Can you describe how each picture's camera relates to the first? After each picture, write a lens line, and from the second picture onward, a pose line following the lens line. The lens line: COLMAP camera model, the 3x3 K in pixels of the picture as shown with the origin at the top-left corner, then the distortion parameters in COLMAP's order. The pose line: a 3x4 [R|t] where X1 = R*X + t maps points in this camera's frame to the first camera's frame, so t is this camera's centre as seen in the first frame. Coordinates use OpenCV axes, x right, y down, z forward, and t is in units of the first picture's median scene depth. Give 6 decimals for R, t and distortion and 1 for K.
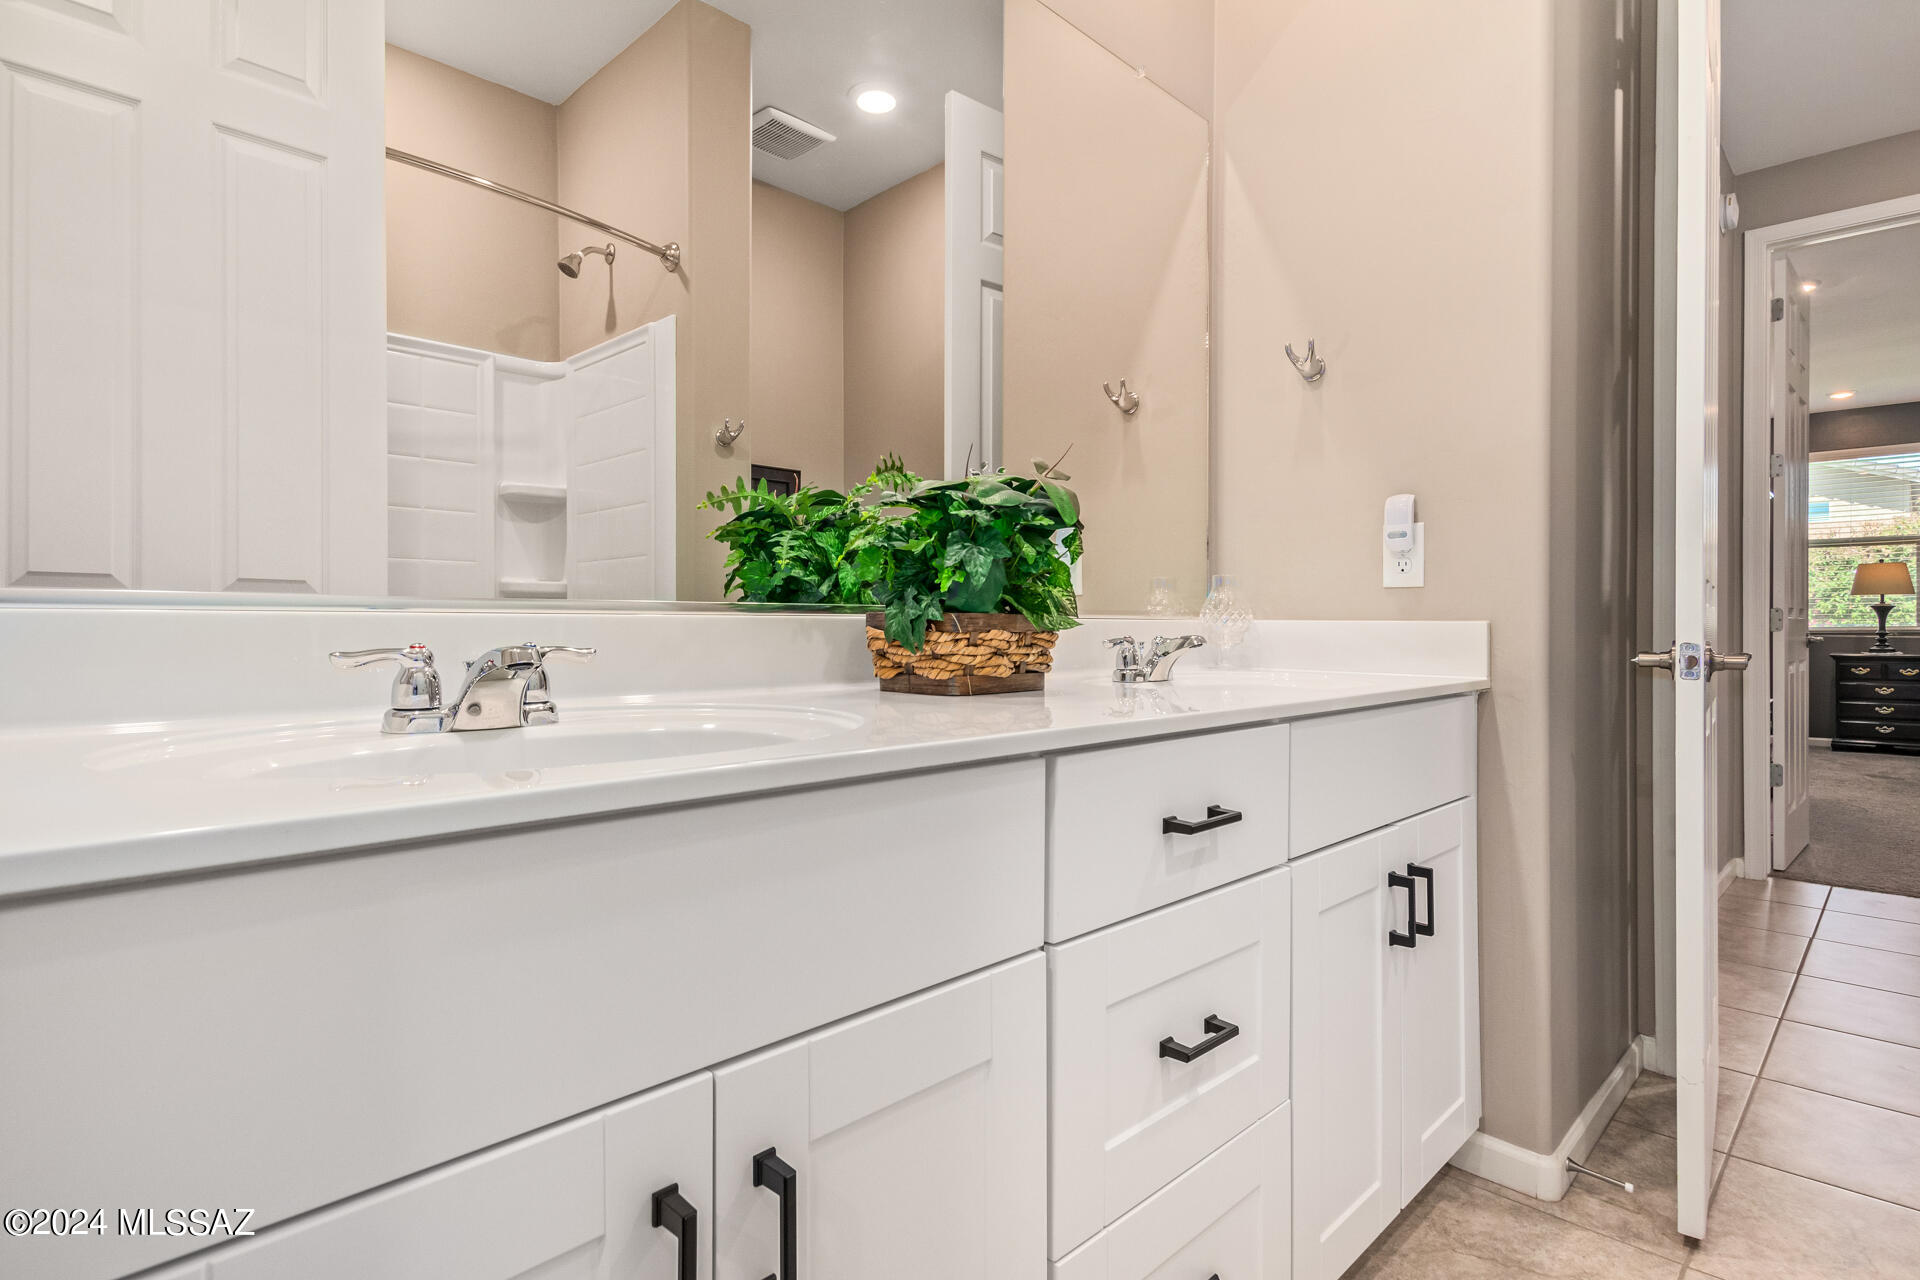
lens RADIAL K [[998.4, 0, 988.4], [0, 998.4, 623.3], [0, 0, 1]] dist [0.012964, -0.000606]
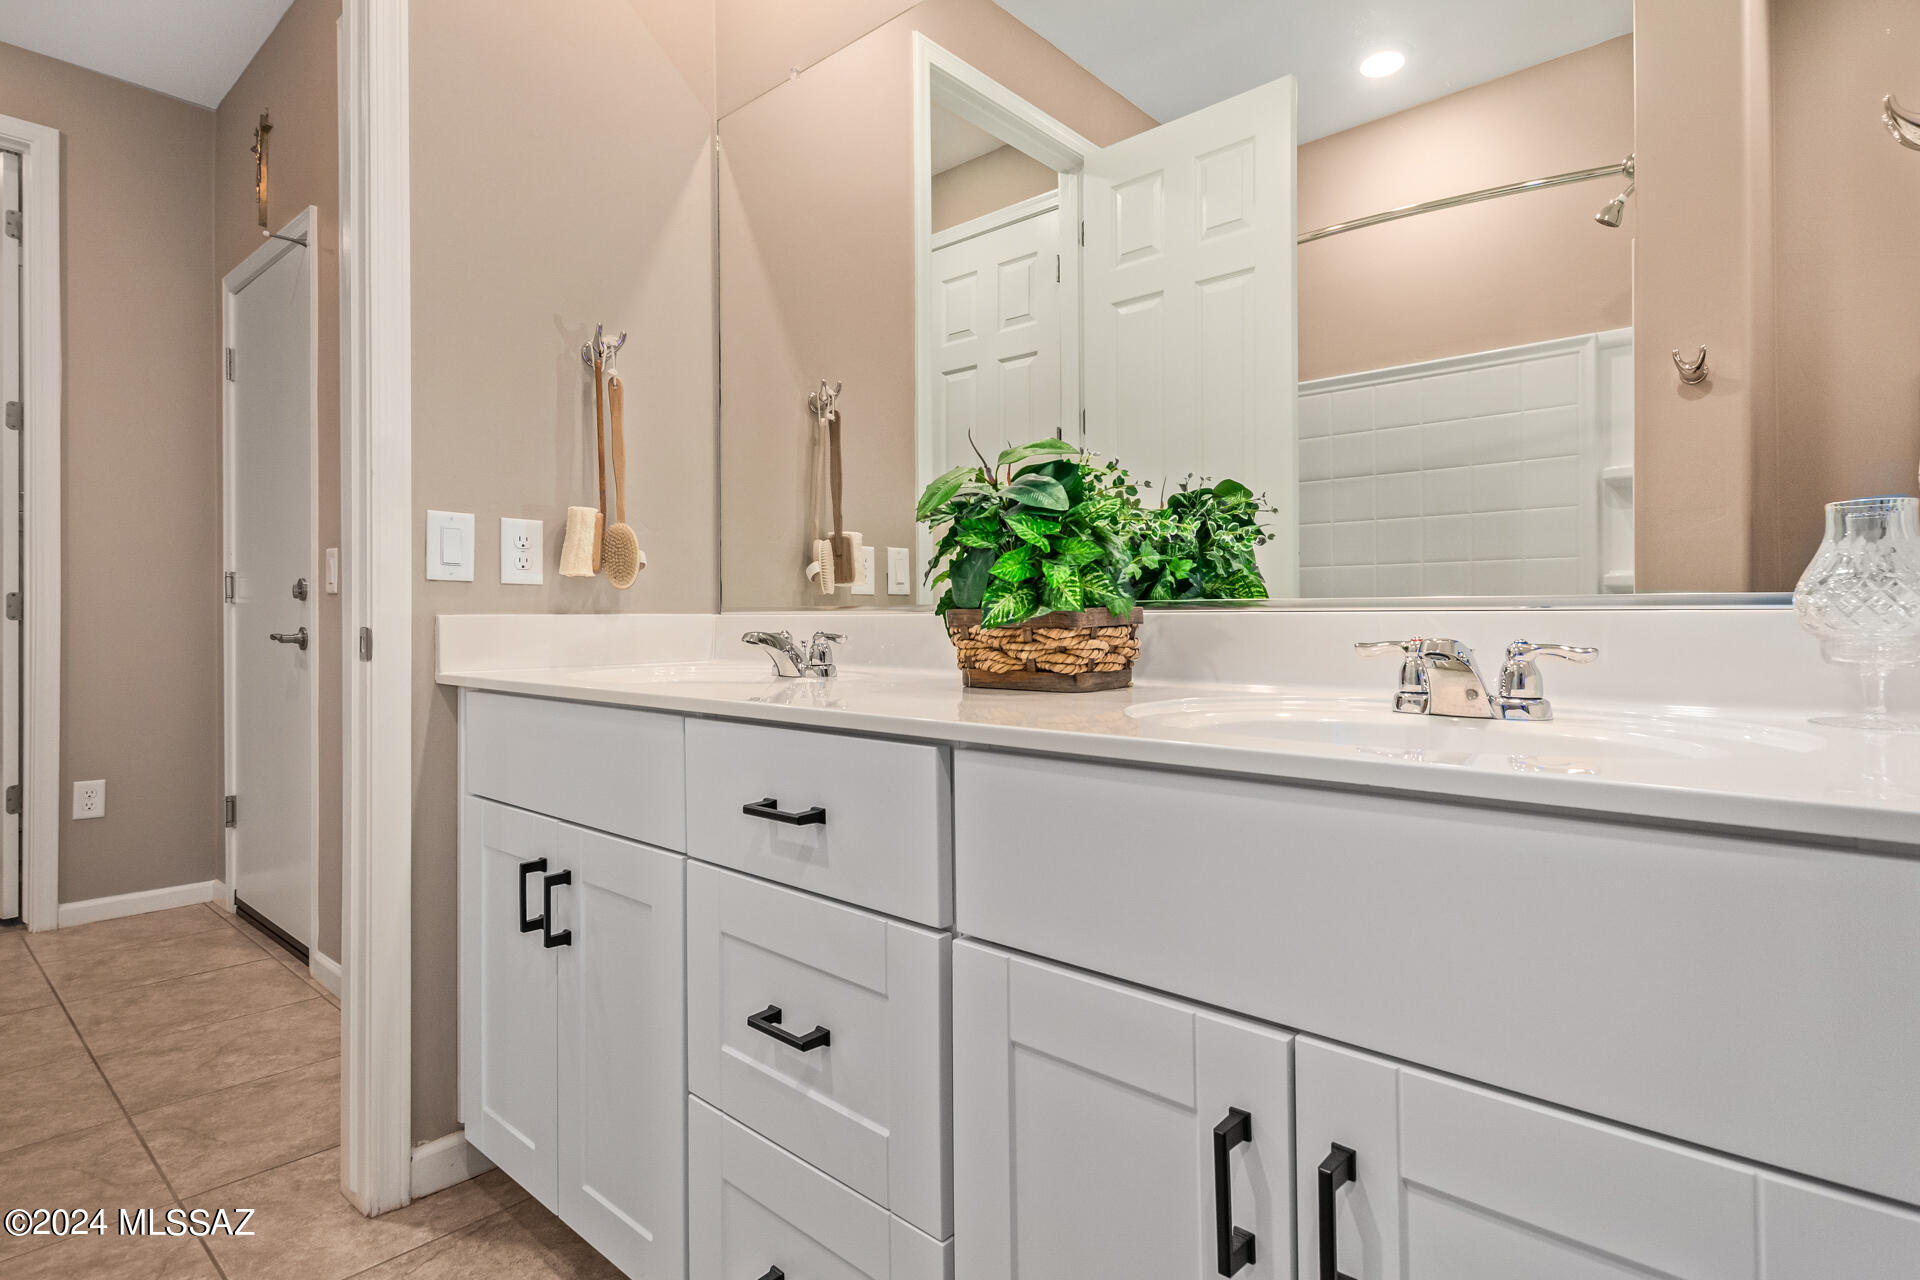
lens RADIAL K [[933.2, 0, 970.1], [0, 933.2, 635.4], [0, 0, 1]] dist [0.004234, 0.000338]
pose [[0.058728, 0.018129, -0.998109, 0.479627], [0.000246, 0.999835, 0.018175, 0.001042], [0.998274, -0.001313, 0.058714, 0.470369]]
